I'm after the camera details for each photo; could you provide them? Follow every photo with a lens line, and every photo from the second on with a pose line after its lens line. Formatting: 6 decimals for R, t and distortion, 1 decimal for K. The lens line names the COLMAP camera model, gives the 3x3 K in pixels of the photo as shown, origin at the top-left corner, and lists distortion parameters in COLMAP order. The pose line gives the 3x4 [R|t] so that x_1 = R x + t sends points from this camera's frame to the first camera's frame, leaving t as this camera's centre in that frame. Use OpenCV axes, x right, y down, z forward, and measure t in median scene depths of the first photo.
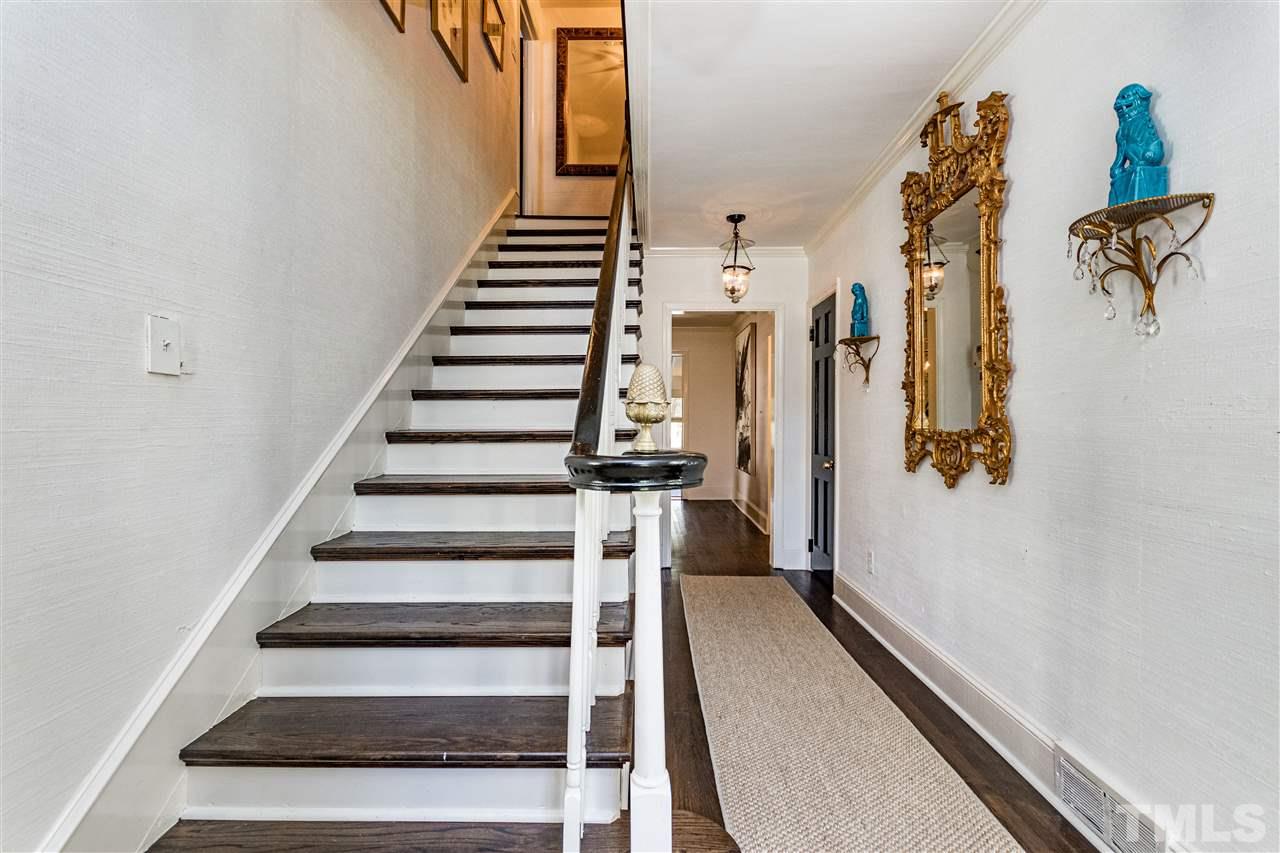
lens RADIAL K [[589.2, 0, 640.0], [0, 589.2, 426.5], [0, 0, 1]] dist [0.036006, -0.026877]
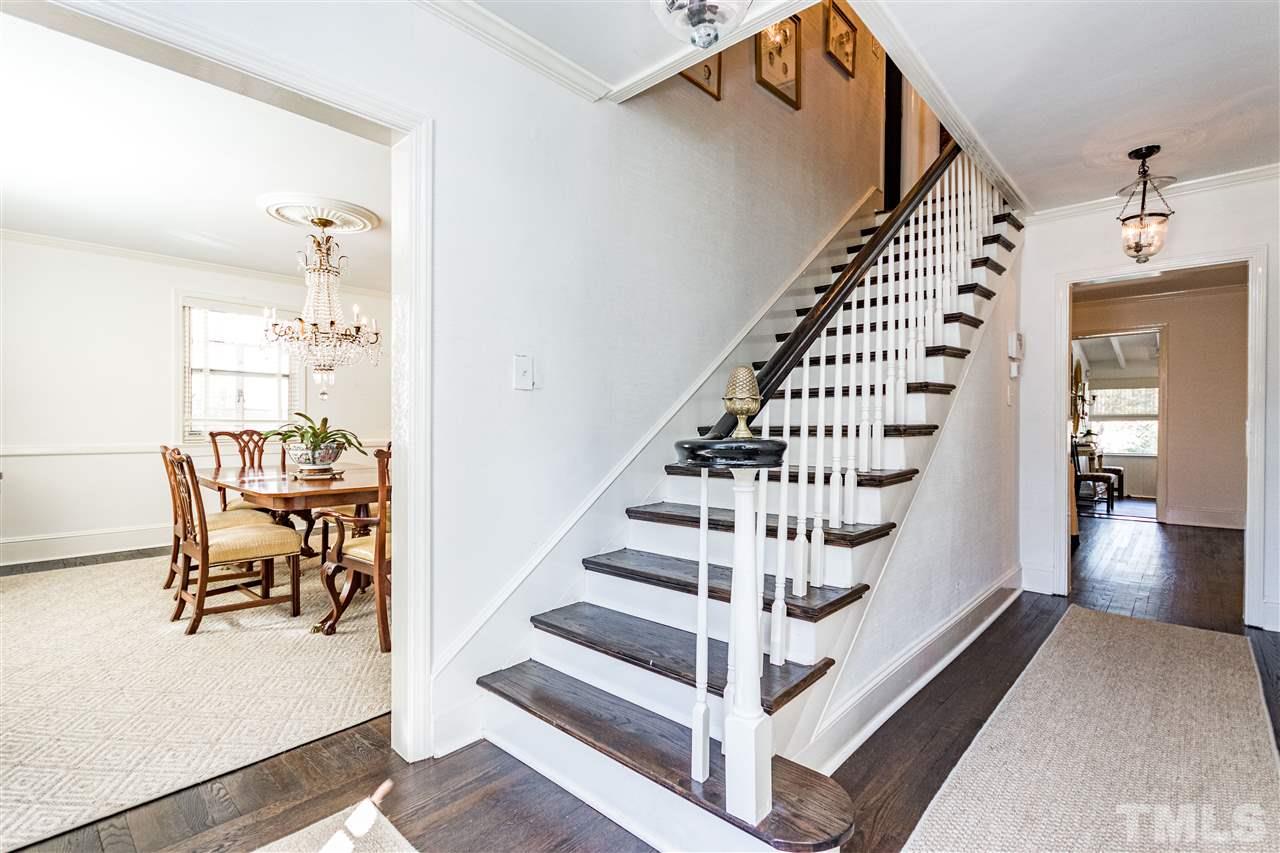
lens RADIAL K [[592.7, 0, 640.0], [0, 592.7, 426.5], [0, 0, 1]] dist [0.002224, 0.000381]
pose [[0.744502, 0.004968, -0.667601, 0.248106], [-0.001887, 0.999984, 0.005337, 0.000918], [0.667617, -0.002713, 0.744500, -0.014295]]
